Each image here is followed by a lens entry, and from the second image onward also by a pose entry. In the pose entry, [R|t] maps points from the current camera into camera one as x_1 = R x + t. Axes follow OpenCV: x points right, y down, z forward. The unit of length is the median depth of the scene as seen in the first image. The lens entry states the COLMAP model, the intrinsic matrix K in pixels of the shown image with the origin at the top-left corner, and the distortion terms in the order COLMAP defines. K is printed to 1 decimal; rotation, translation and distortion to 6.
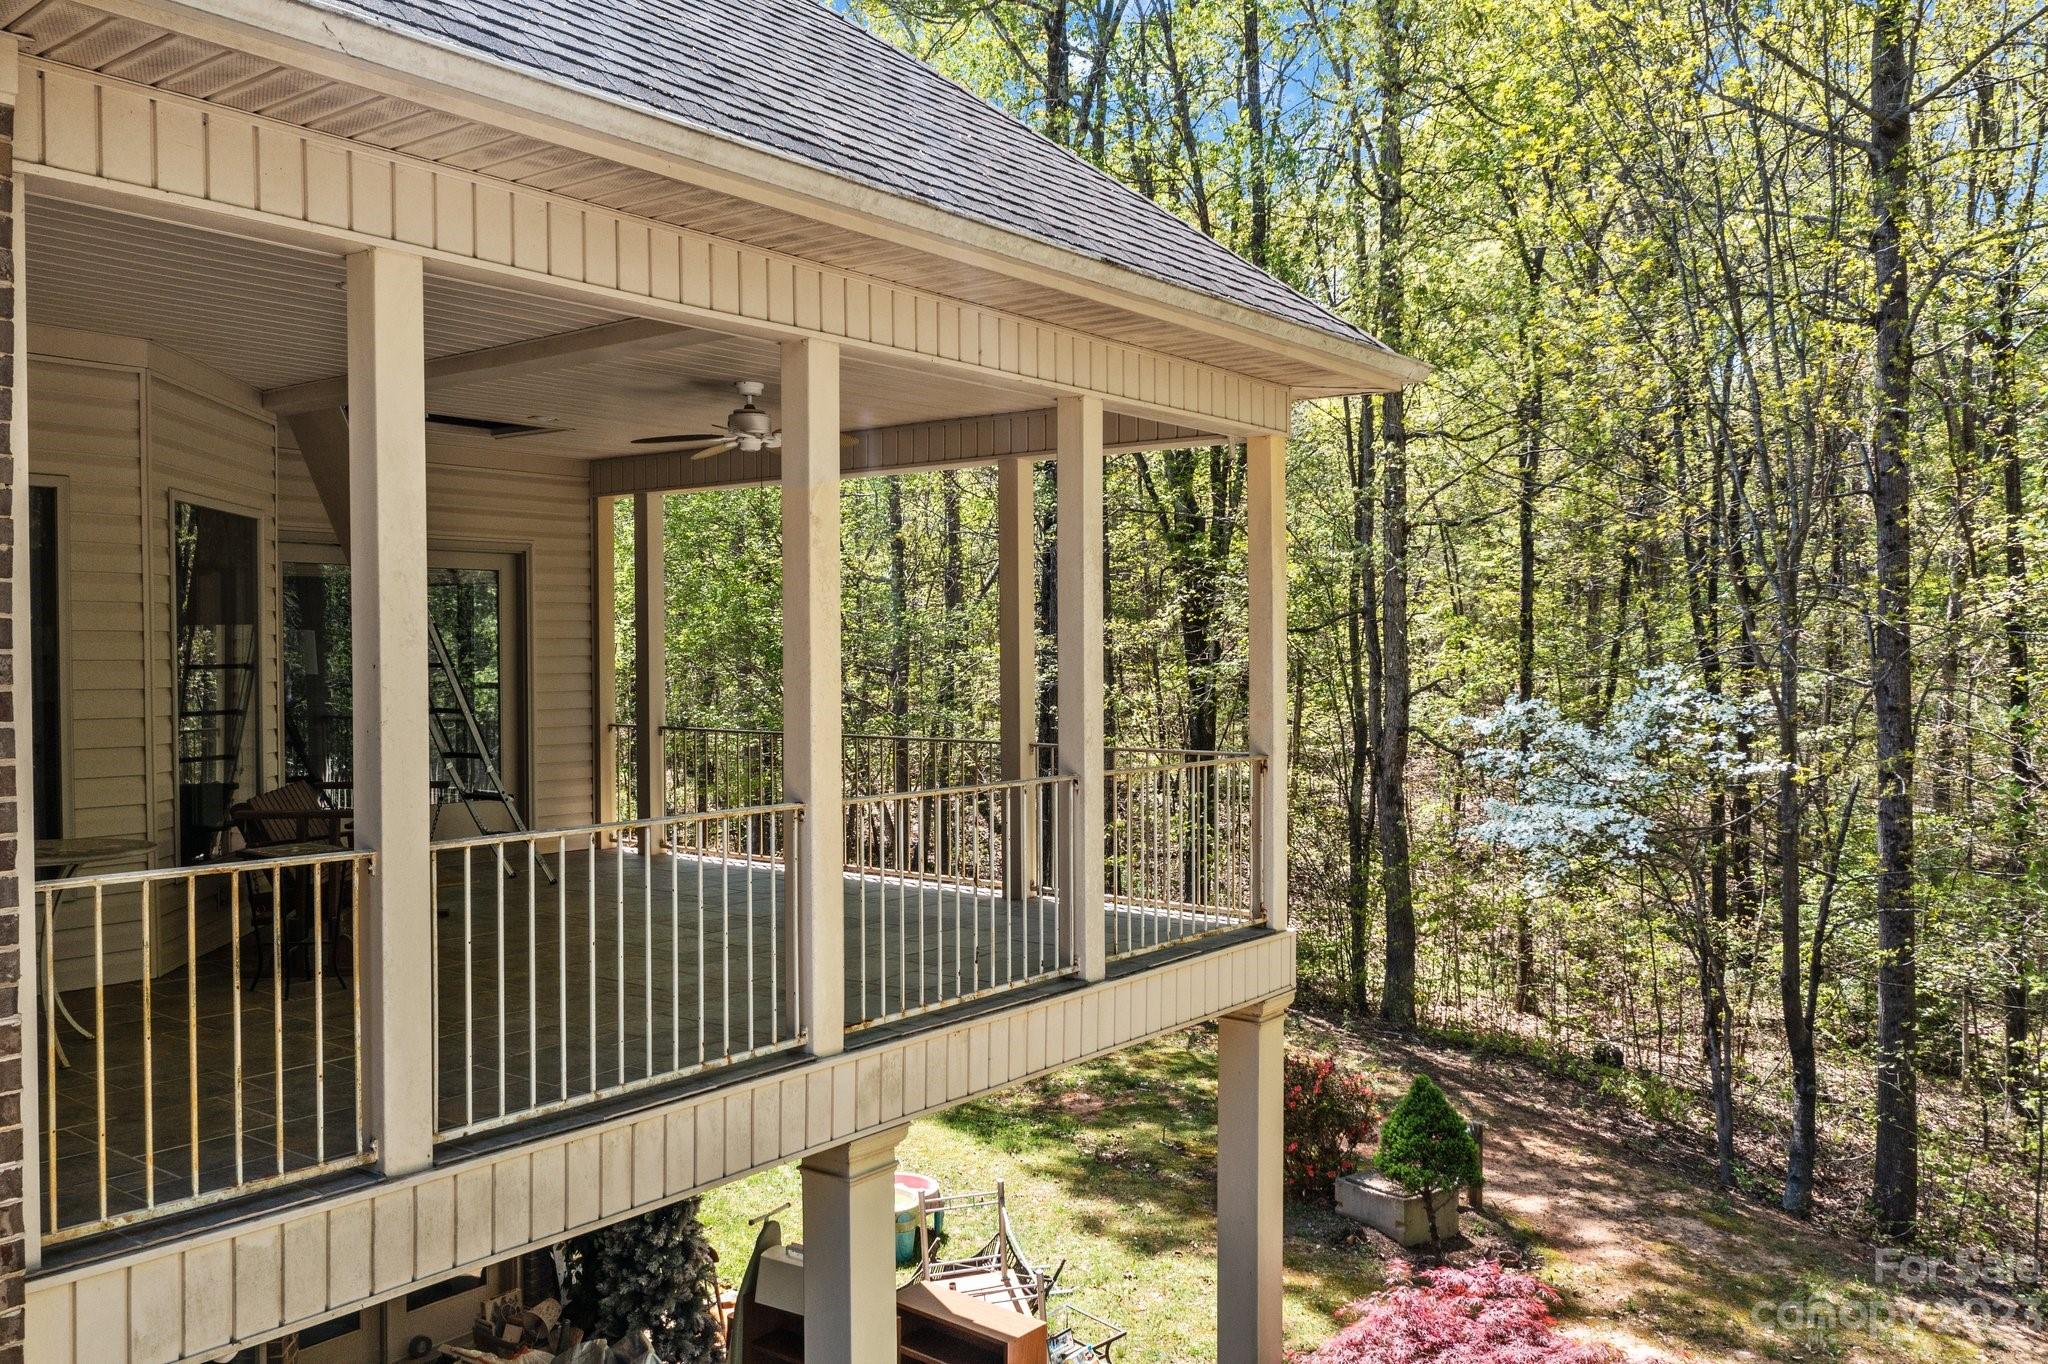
lens RADIAL K [[1660.2, 0, 1020.6], [0, 1660.2, 685.6], [0, 0, 1]] dist [-0.014185, 0.006571]
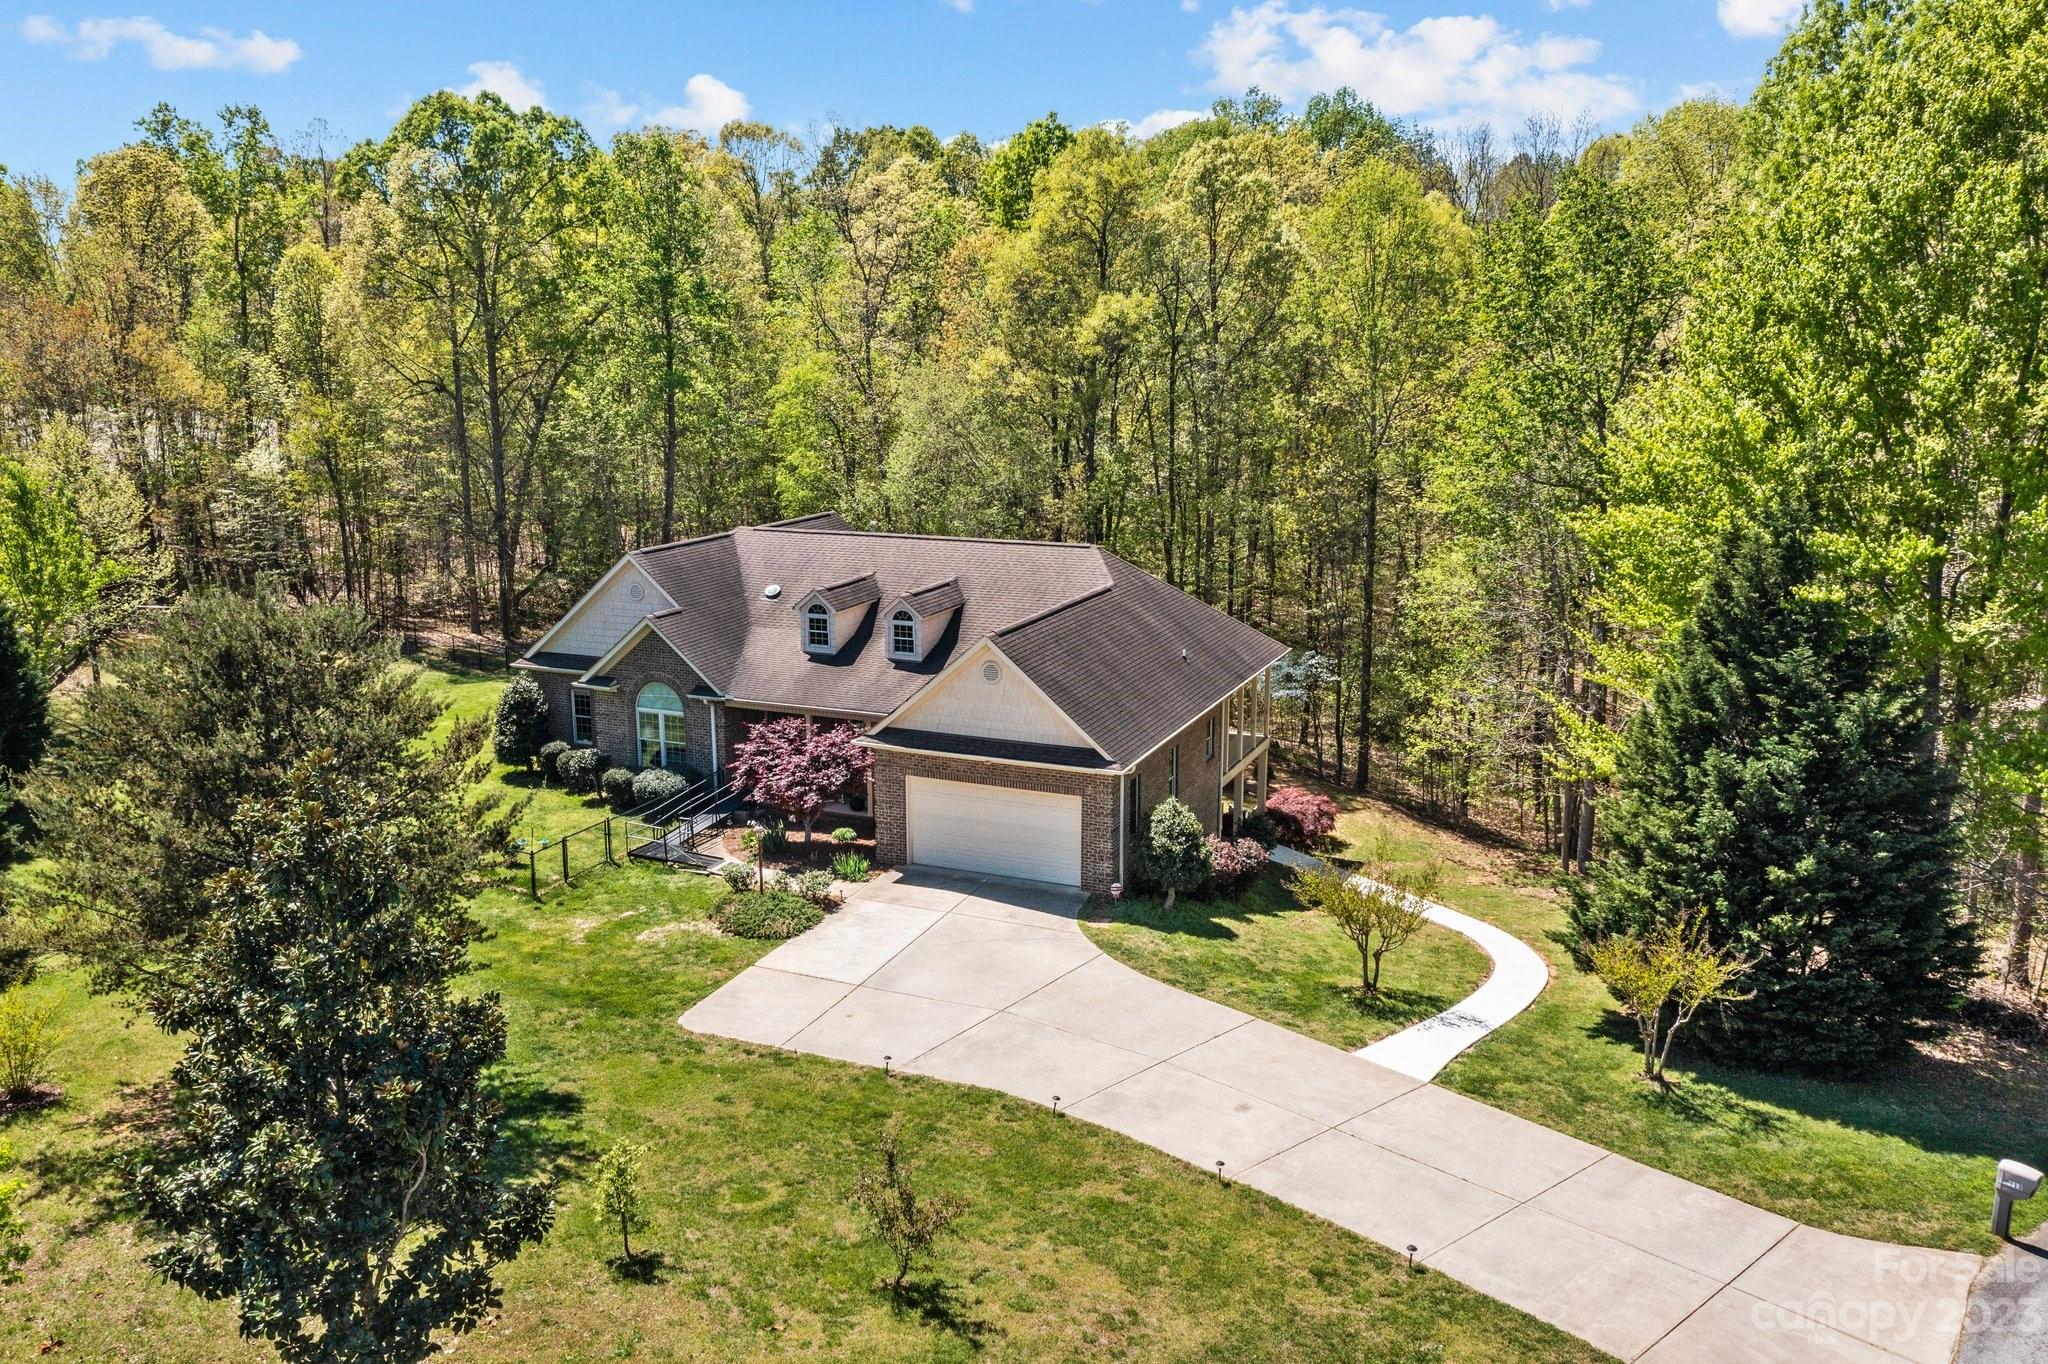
lens RADIAL K [[1660.2, 0, 1024.0], [0, 1660.2, 704.4], [0, 0, 1]] dist [-0.014185, 0.006571]
pose [[0.965870, -0.053084, 0.253528, -0.836097], [0.000726, 0.979326, 0.202286, -0.451923], [-0.259025, -0.195198, 0.945941, -1.685758]]
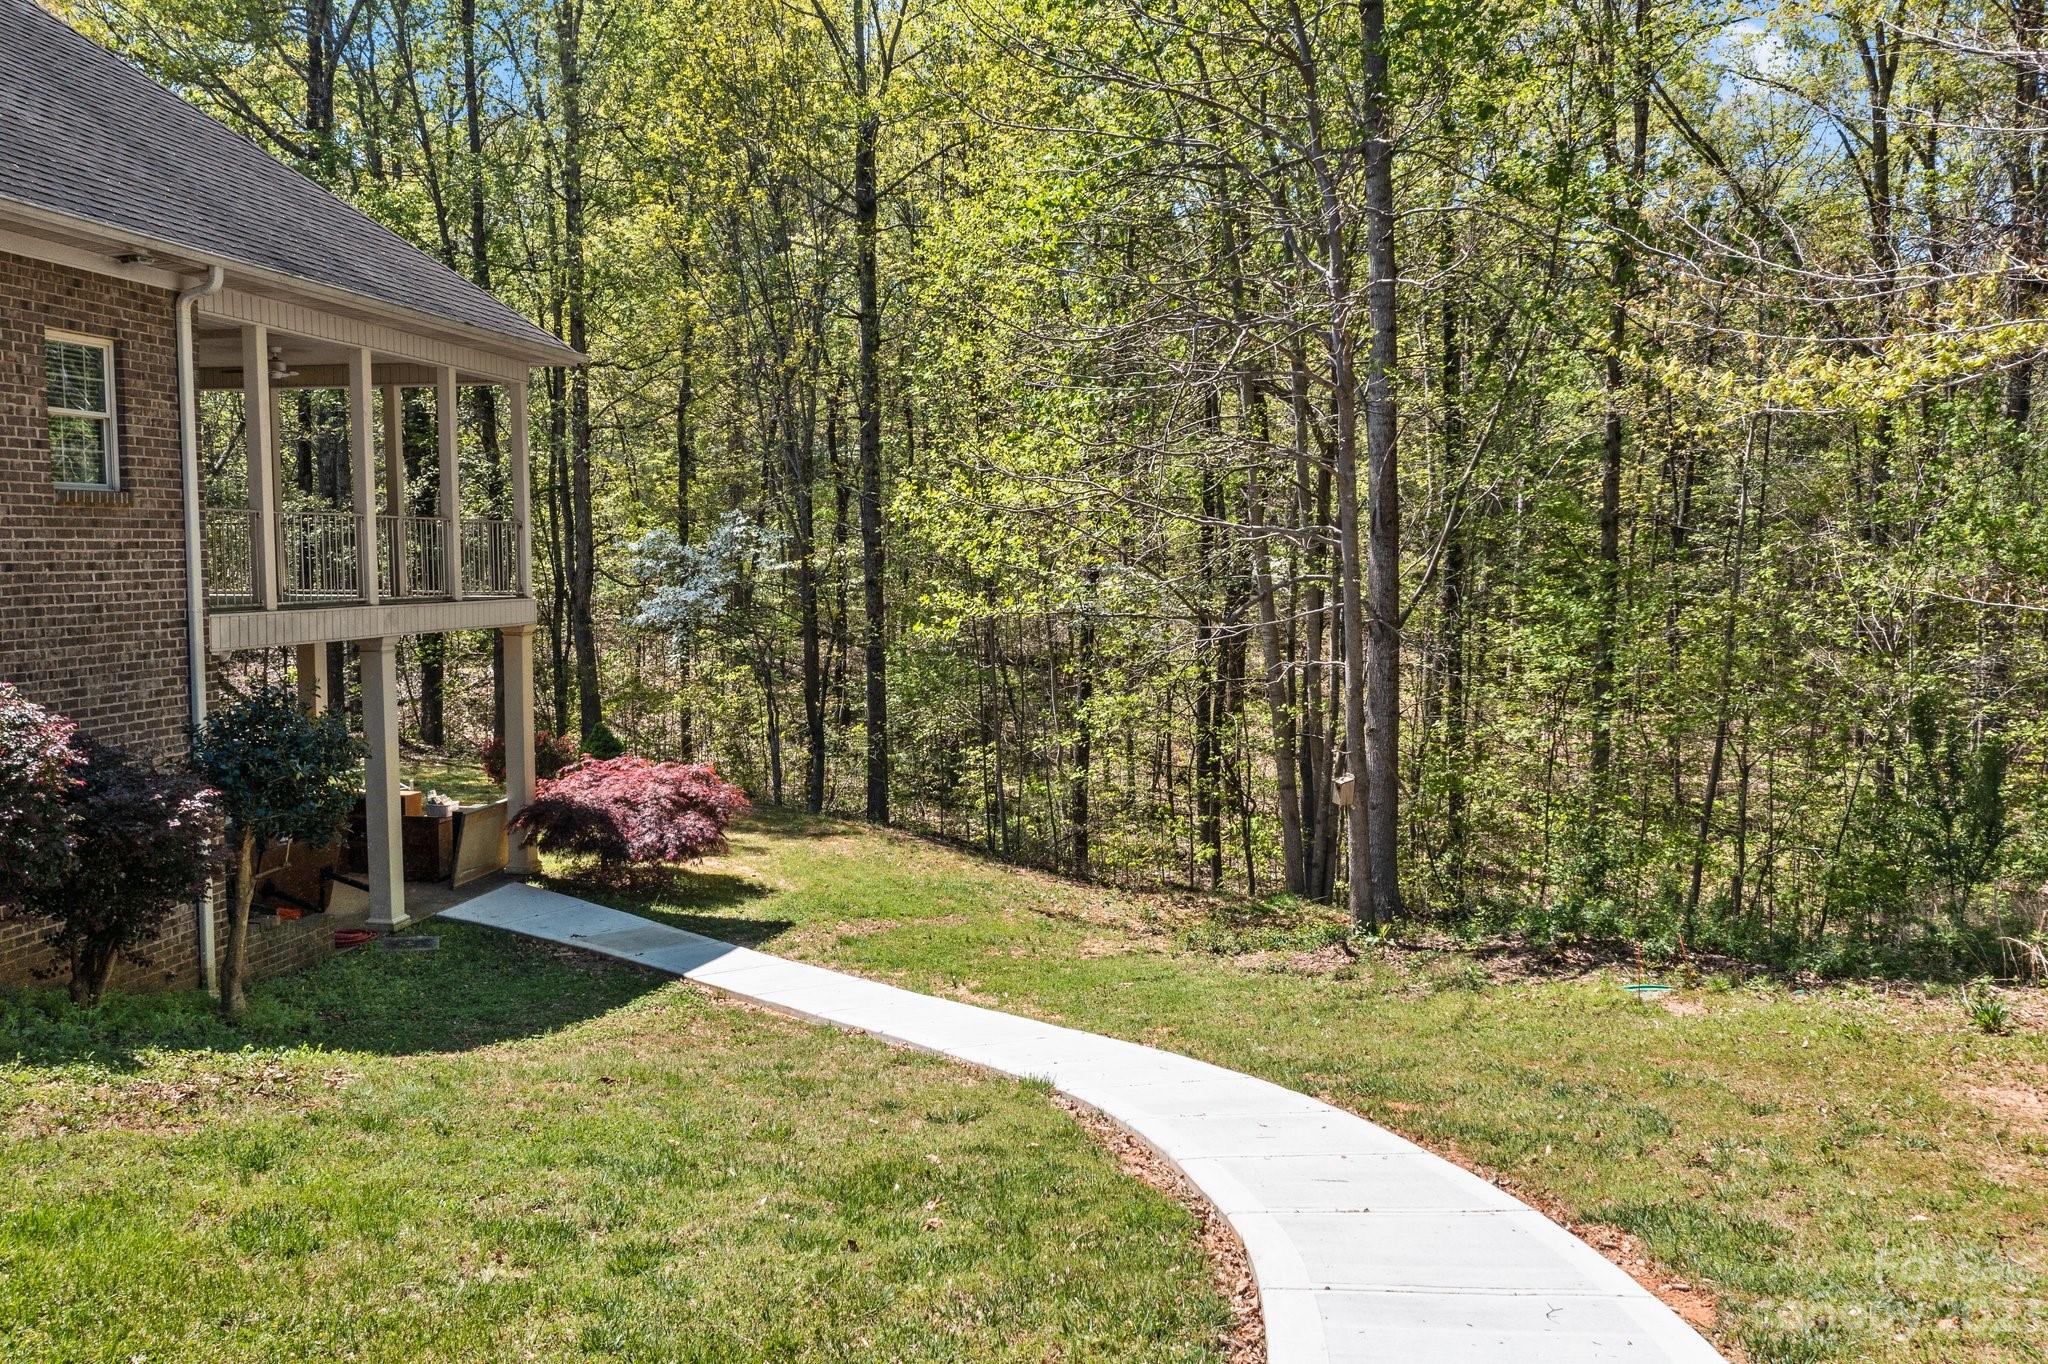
lens RADIAL K [[1660.2, 0, 1017.1], [0, 1660.2, 675.0], [0, 0, 1]] dist [-0.014185, 0.006571]
pose [[0.890098, -0.028650, 0.454868, -0.101120], [0.005955, 0.998668, 0.051248, 0.048575], [-0.455730, -0.042907, 0.889083, -0.474802]]
